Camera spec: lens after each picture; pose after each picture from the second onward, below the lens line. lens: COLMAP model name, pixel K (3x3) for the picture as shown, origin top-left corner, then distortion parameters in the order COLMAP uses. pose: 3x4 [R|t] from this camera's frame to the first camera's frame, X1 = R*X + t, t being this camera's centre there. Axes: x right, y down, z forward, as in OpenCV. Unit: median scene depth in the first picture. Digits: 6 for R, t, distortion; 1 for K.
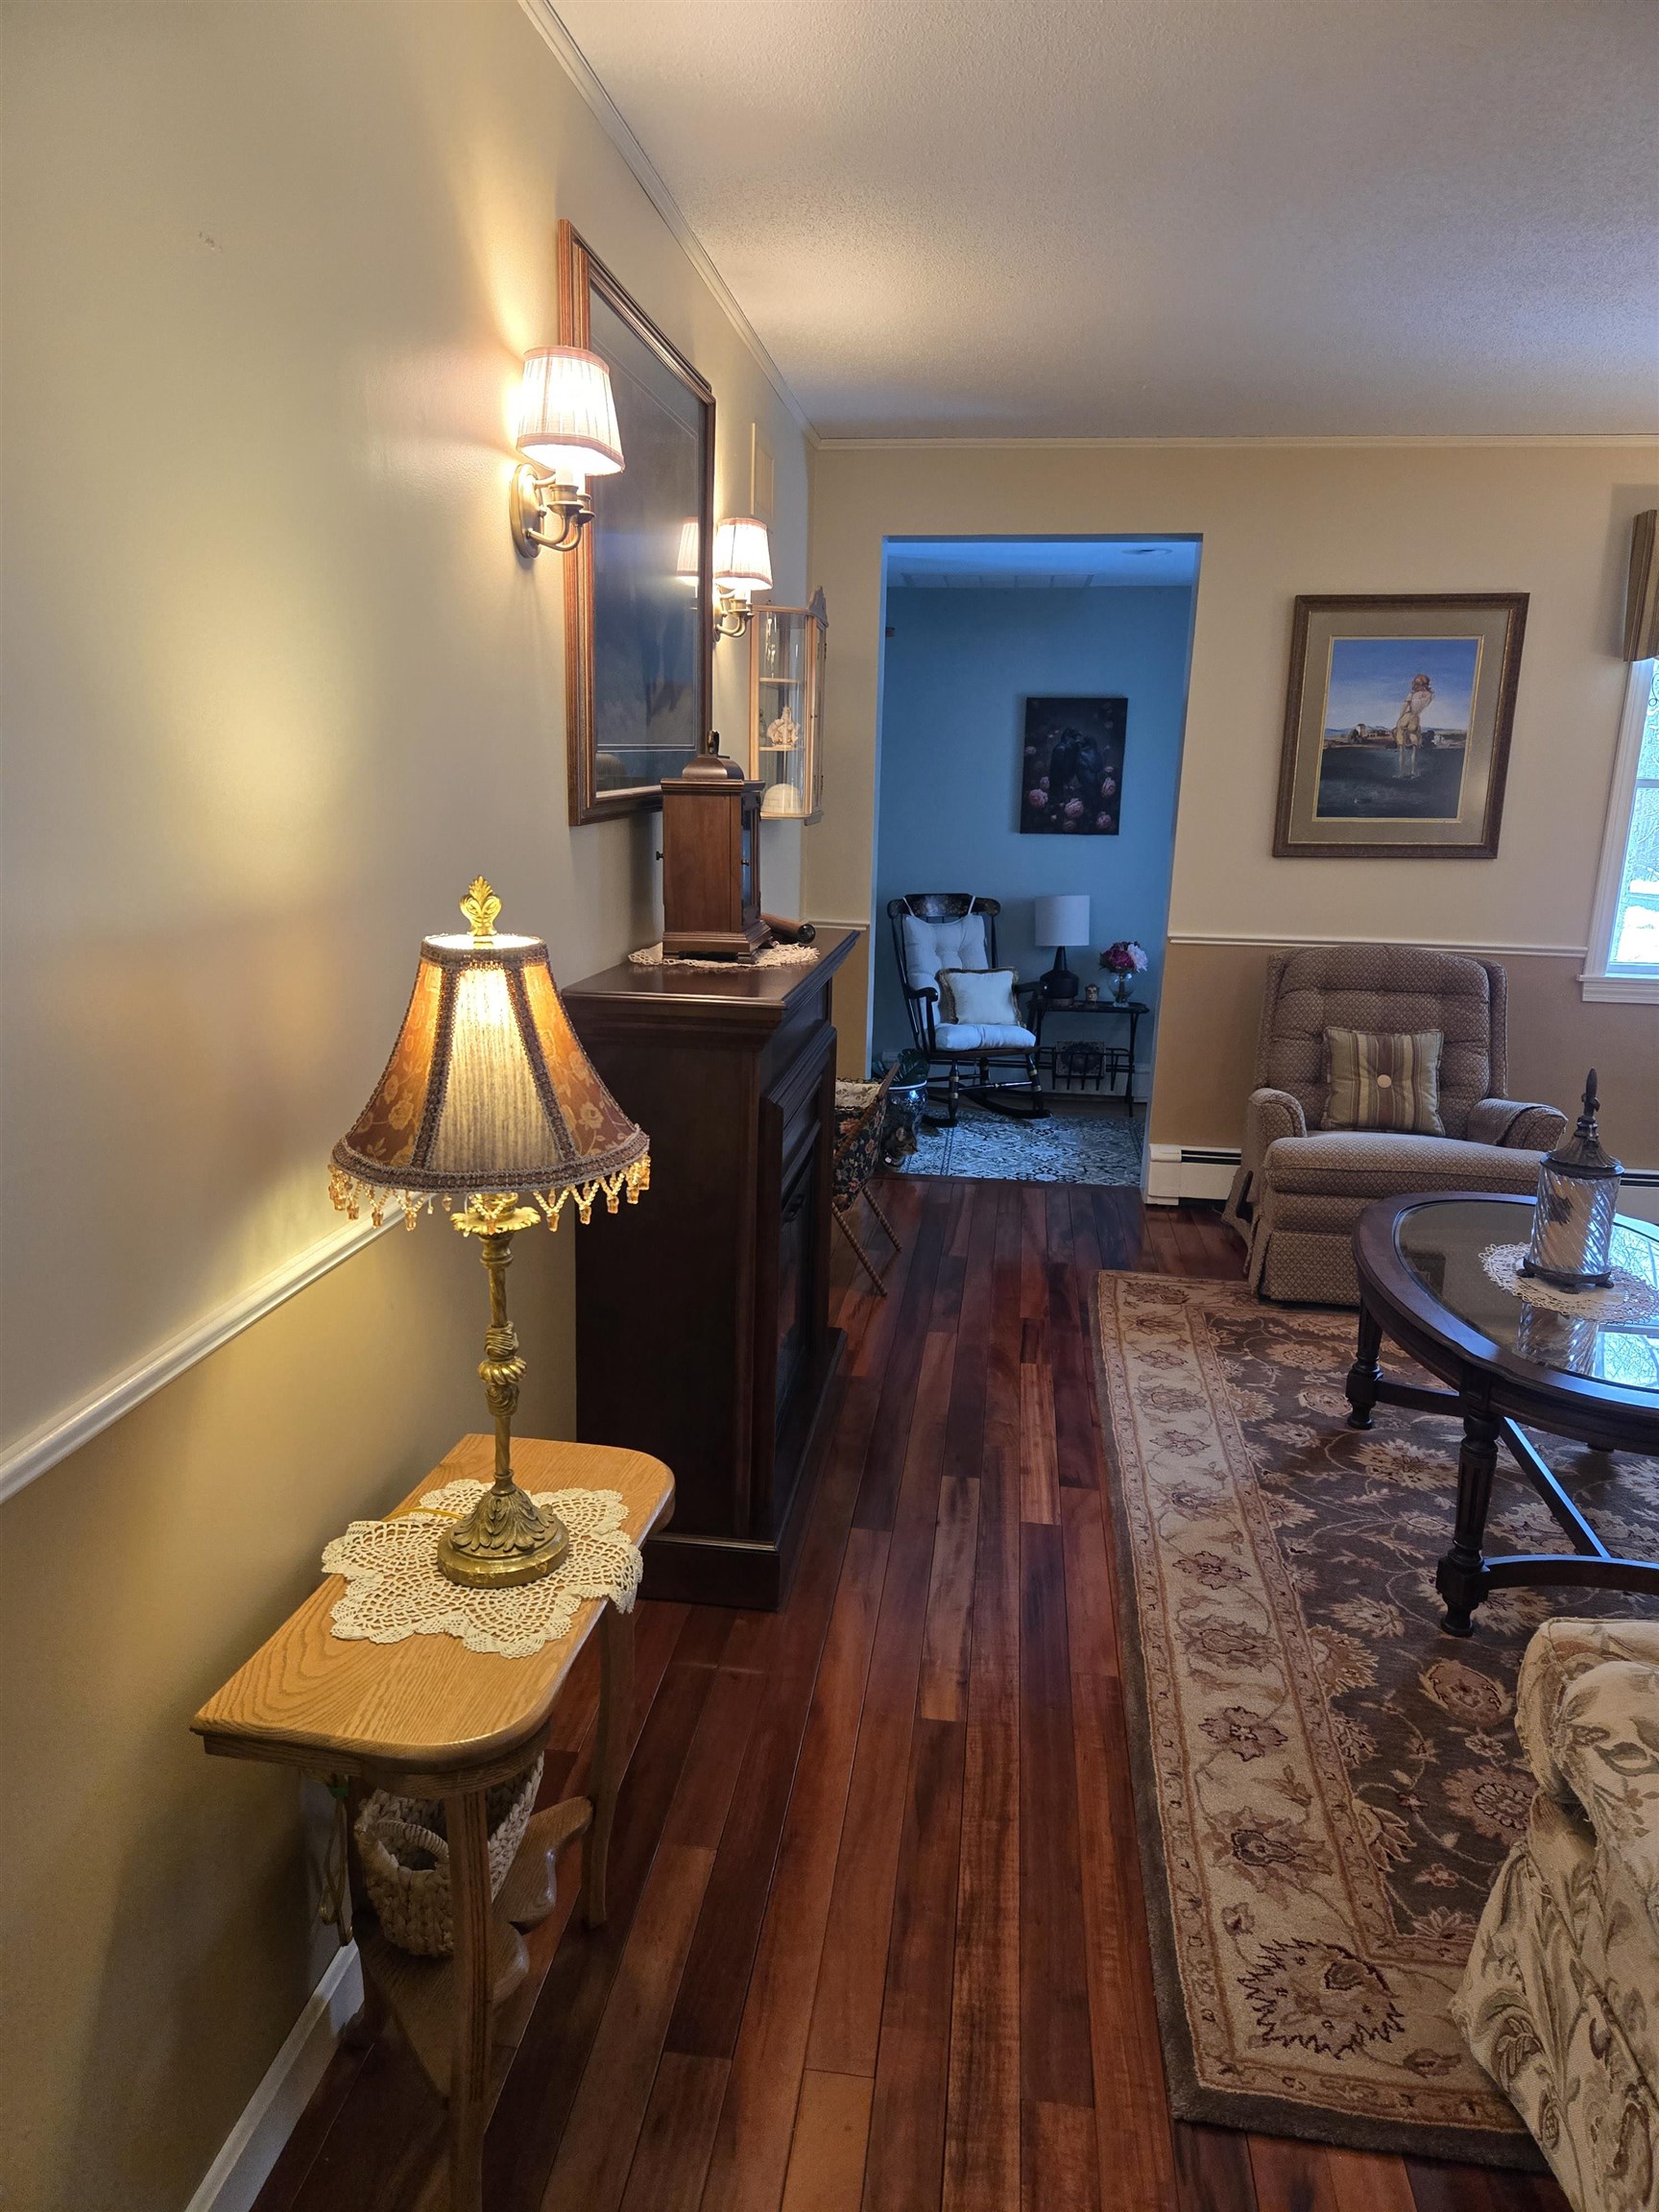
lens RADIAL K [[1388.6, 0, 829.5], [0, 1388.6, 1106.0], [0, 0, 1]] dist [0.078556, -0.087104]
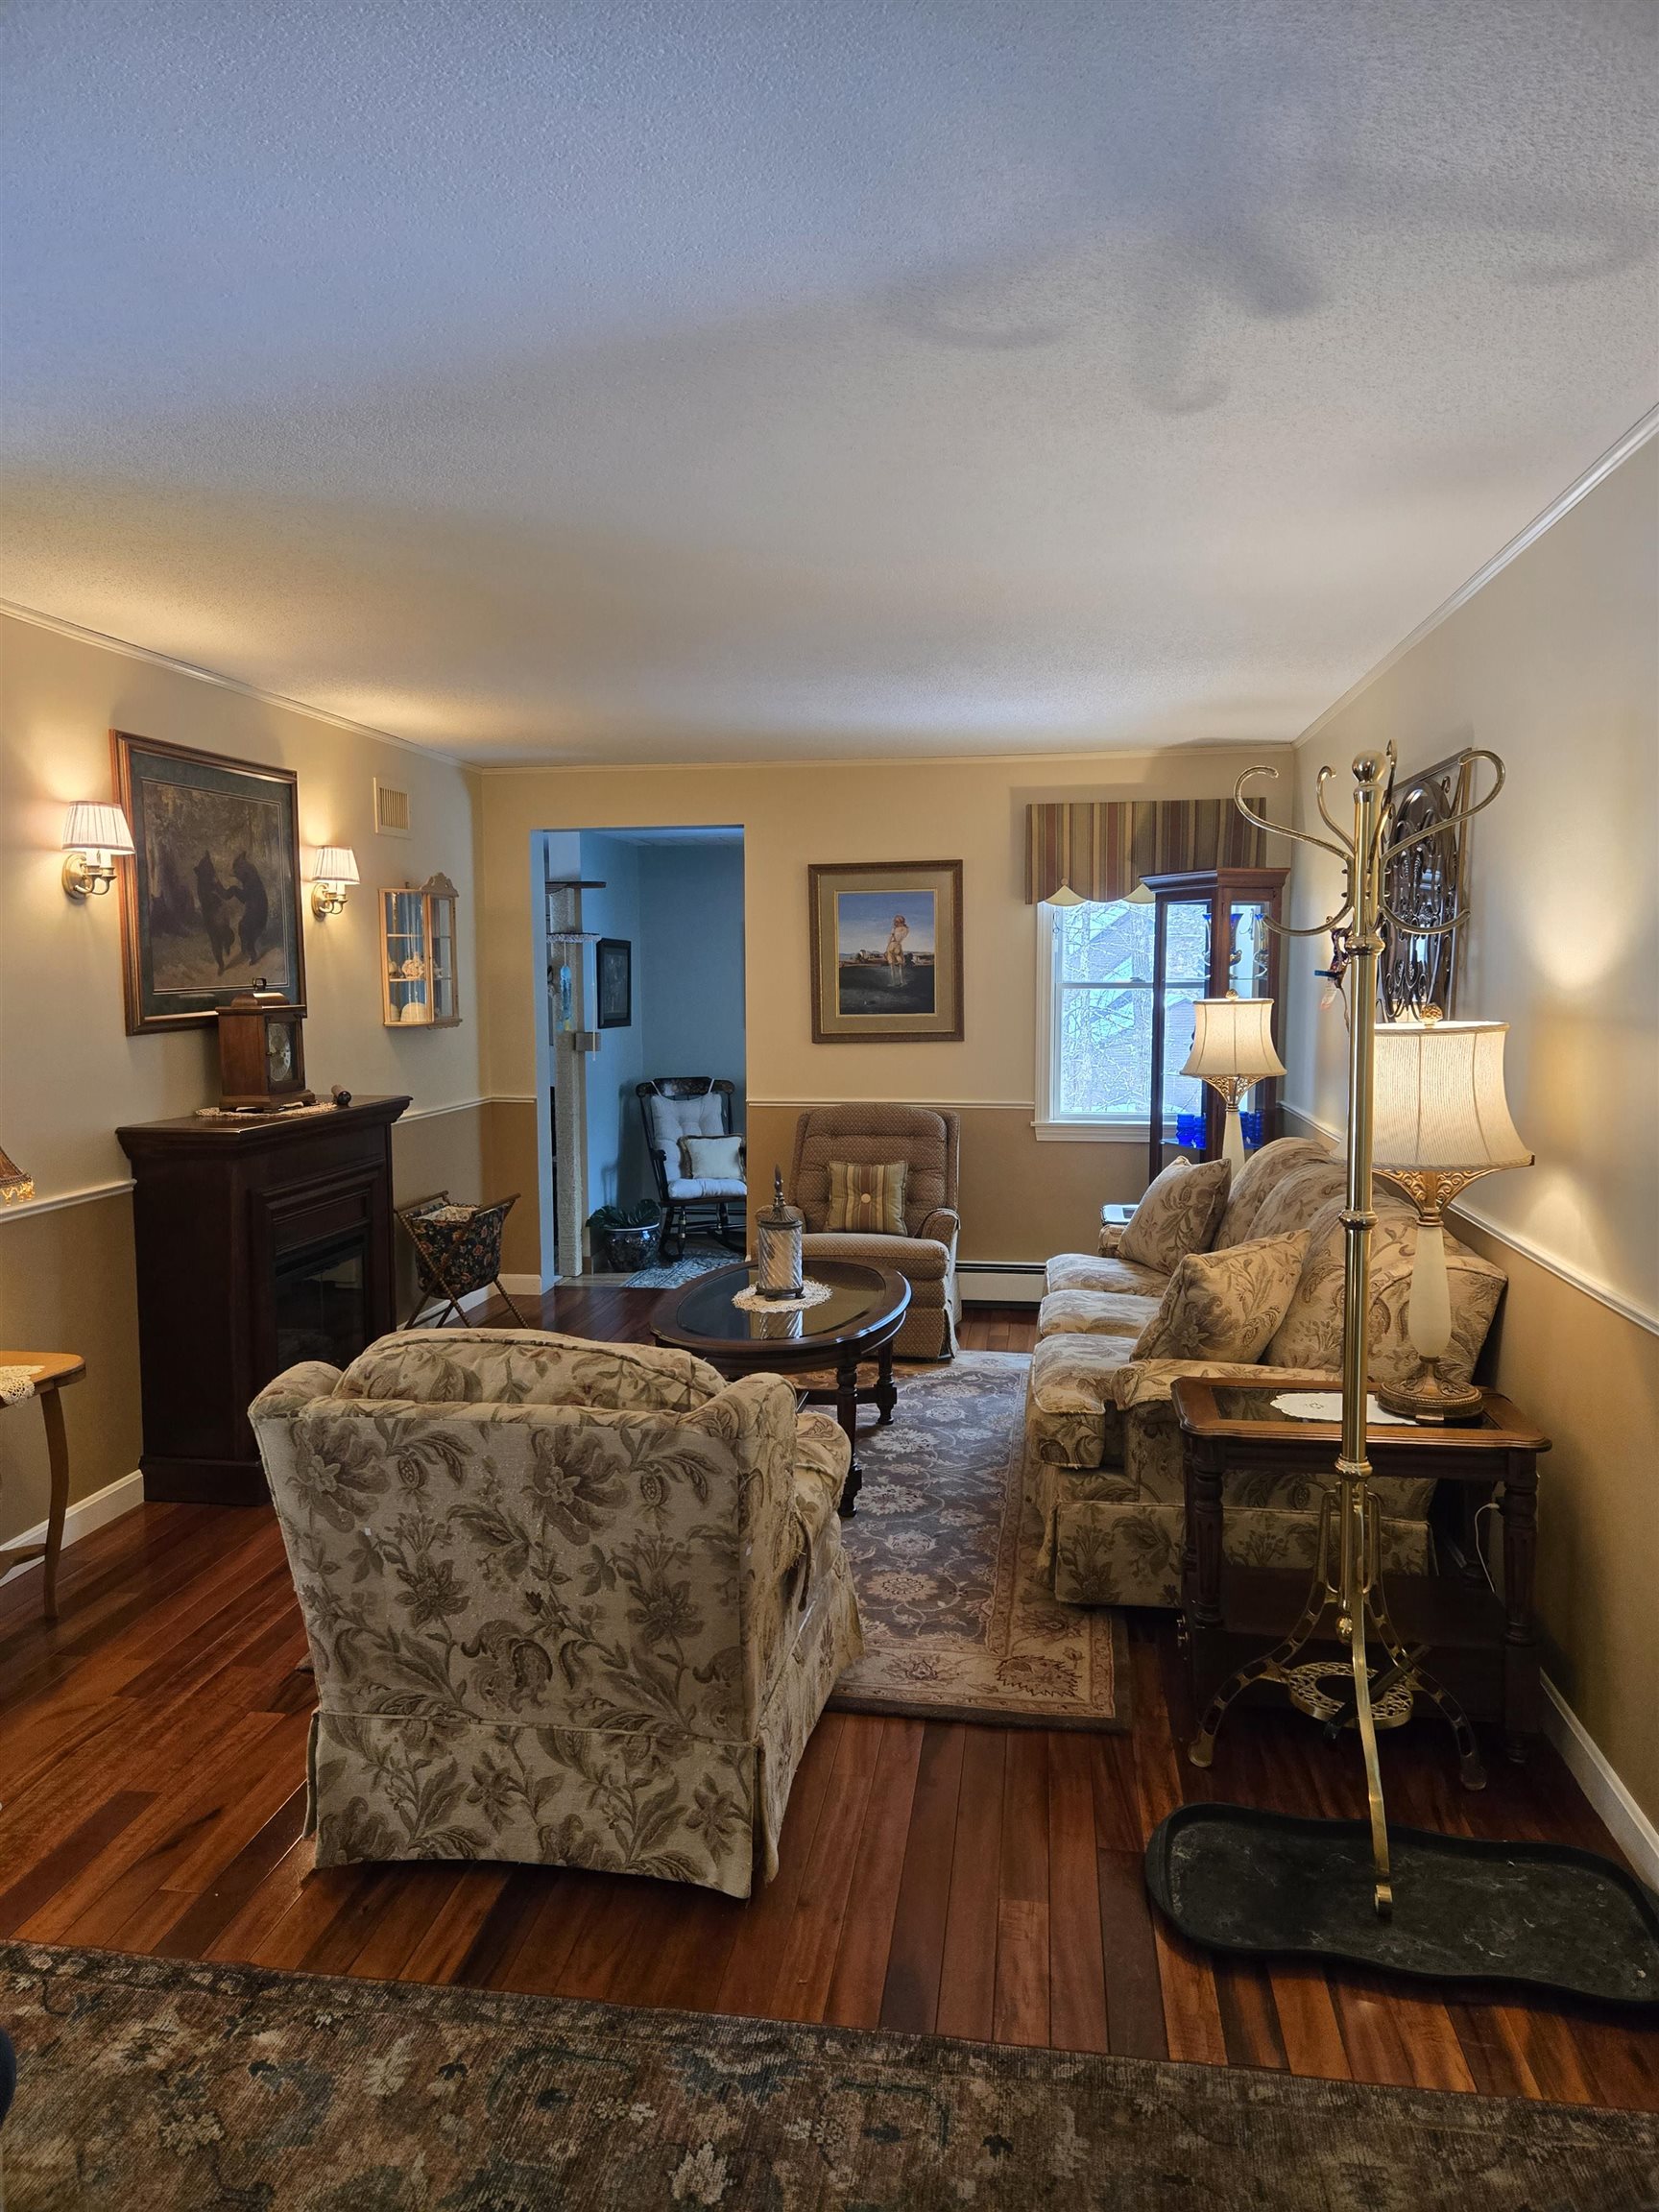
lens RADIAL K [[1388.6, 0, 829.5], [0, 1388.6, 1106.0], [0, 0, 1]] dist [0.078556, -0.087104]
pose [[0.999316, -0.026913, -0.025350, 0.384939], [0.023146, 0.990065, -0.138693, 0.080333], [0.028831, 0.138012, 0.990011, -0.377463]]
